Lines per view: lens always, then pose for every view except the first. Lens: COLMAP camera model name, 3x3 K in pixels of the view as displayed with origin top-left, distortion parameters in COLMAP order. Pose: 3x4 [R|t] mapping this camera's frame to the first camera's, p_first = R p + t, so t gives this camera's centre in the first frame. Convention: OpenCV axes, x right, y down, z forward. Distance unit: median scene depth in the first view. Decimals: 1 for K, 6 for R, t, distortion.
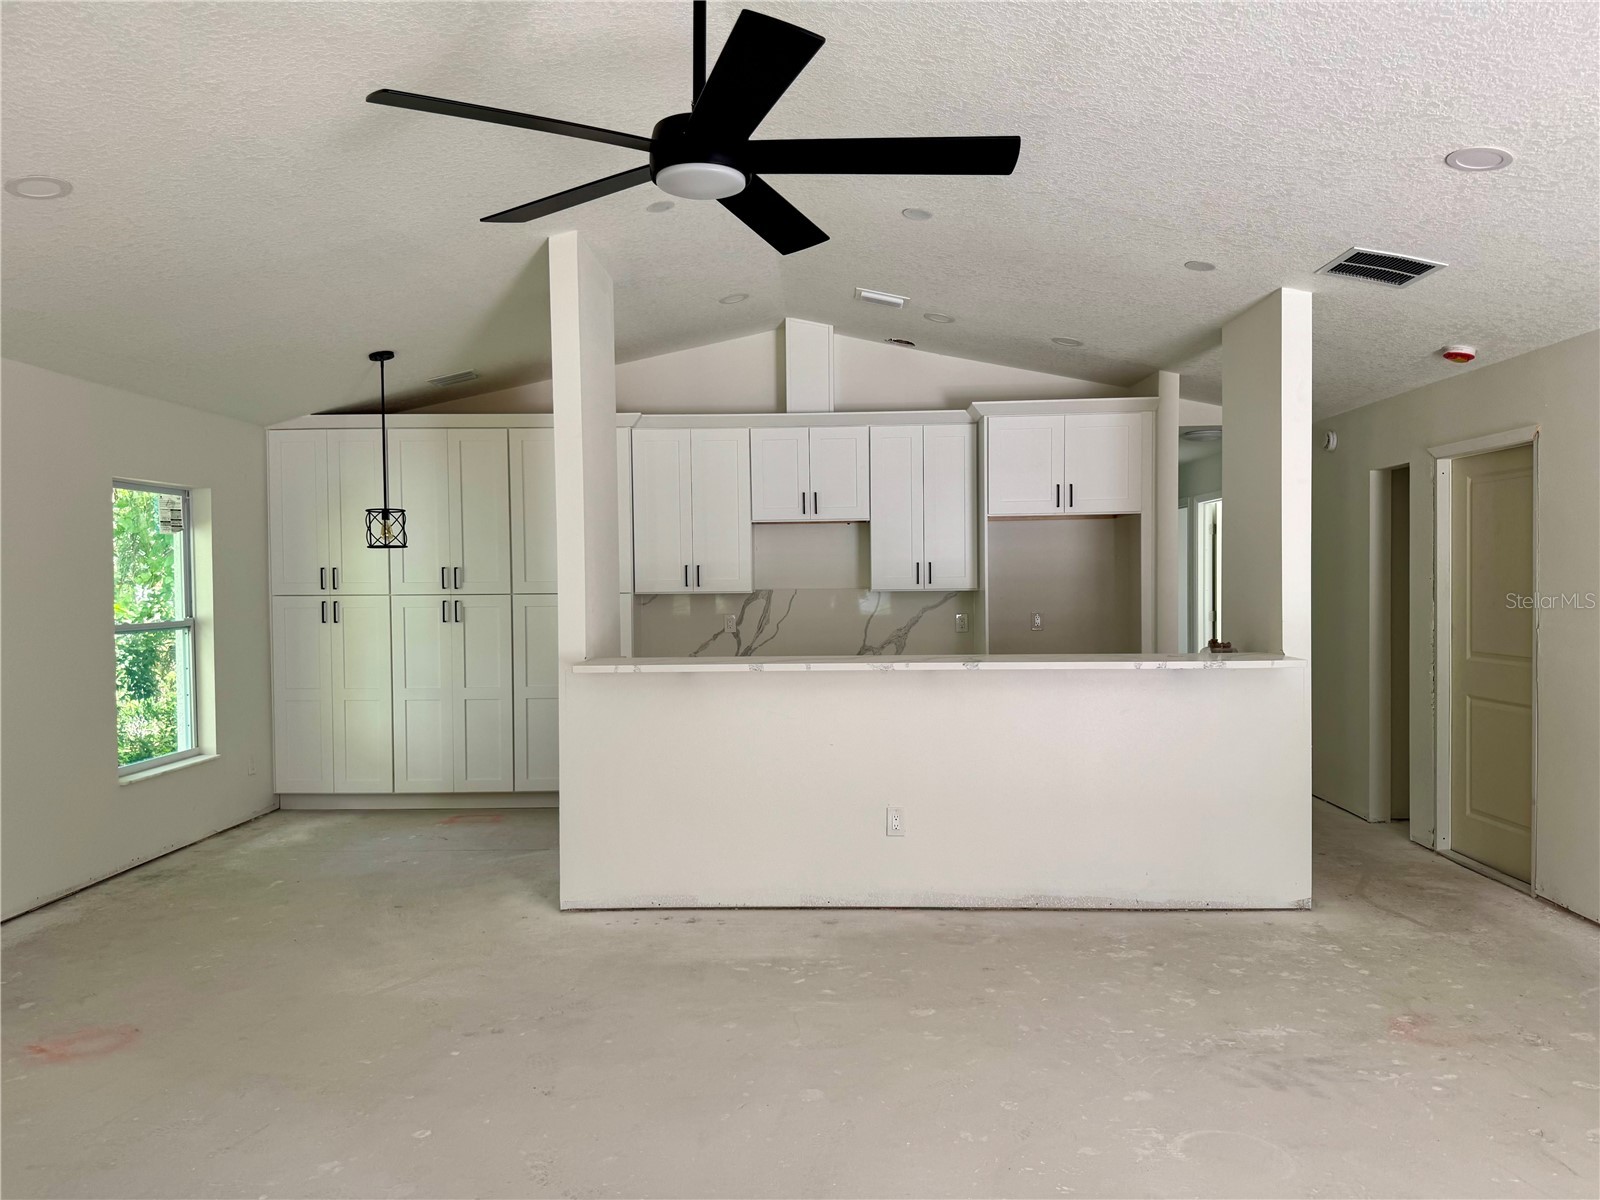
lens RADIAL K [[1114.9, 0, 800.0], [0, 1114.9, 600.0], [0, 0, 1]] dist [0.002727, 0.000413]
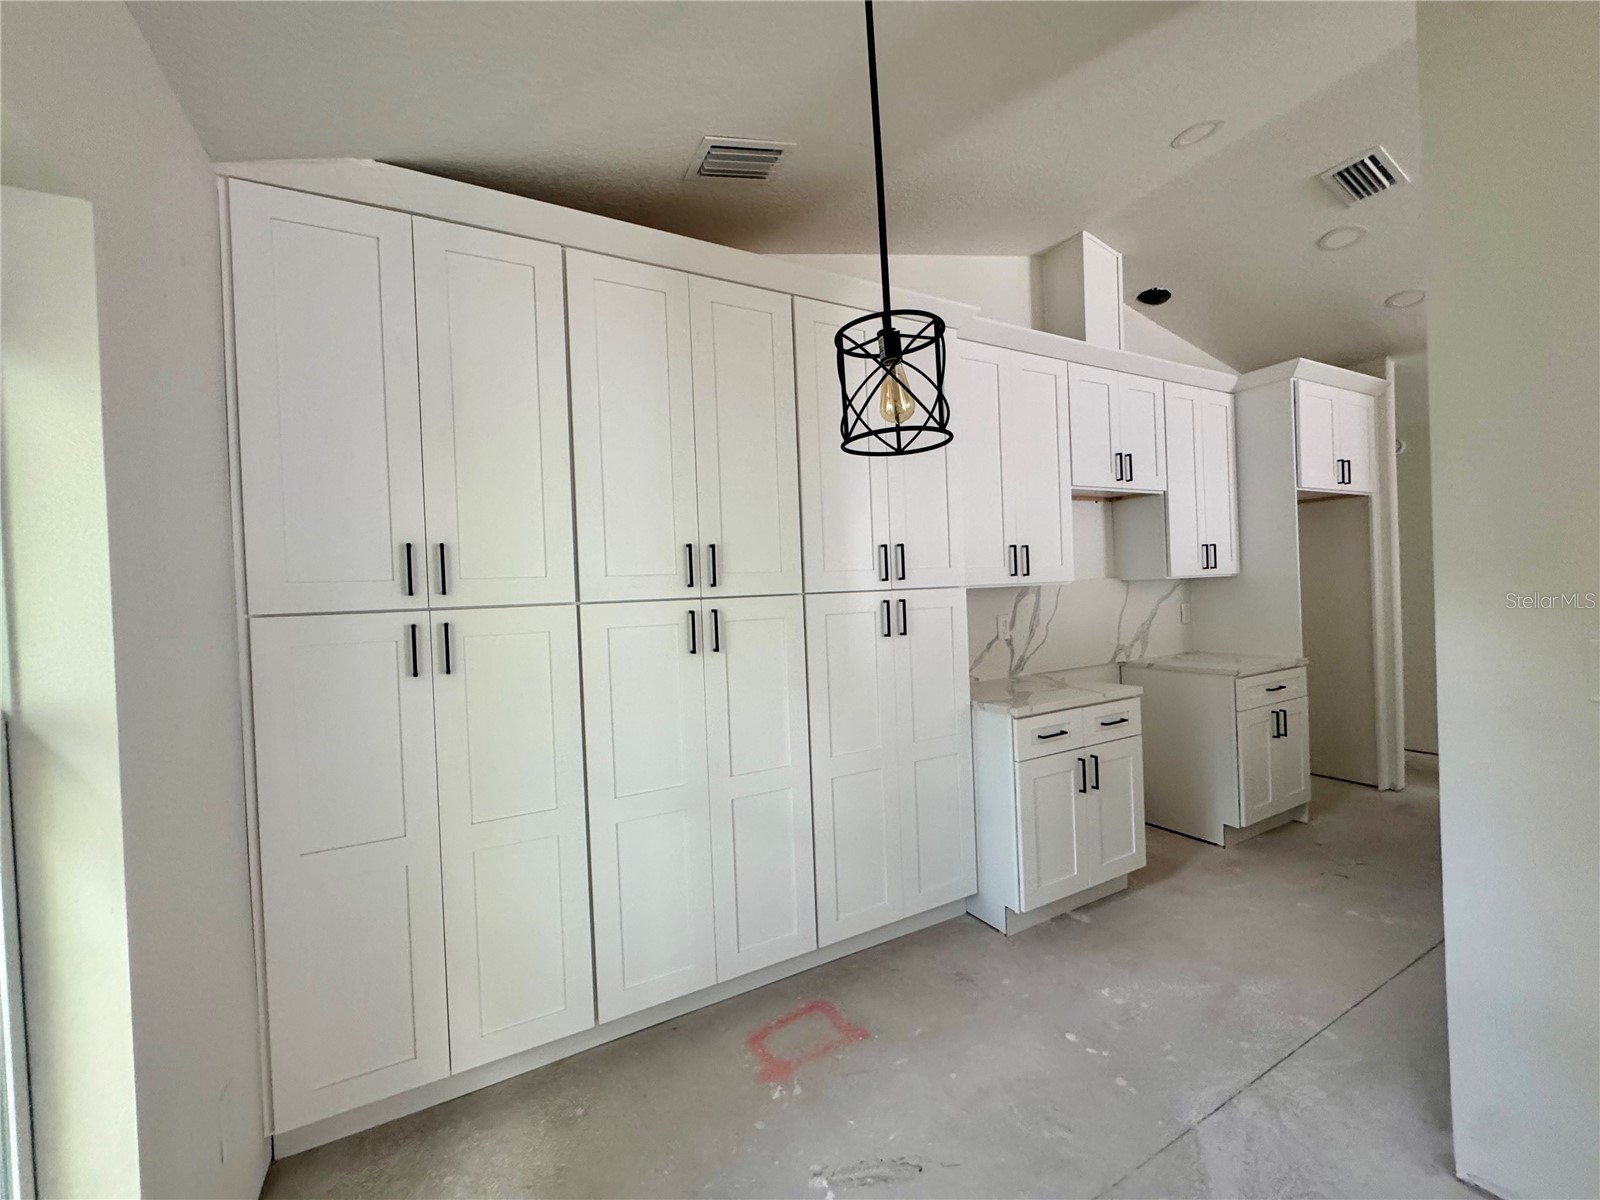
lens RADIAL K [[669.1, 0, 800.0], [0, 669.1, 600.0], [0, 0, 1]] dist [-0.001010, -0.000078]
pose [[0.859178, -0.032701, 0.510631, -0.428981], [0.042017, 0.999094, -0.006715, -0.000186], [-0.509949, 0.027224, 0.859774, 0.714170]]
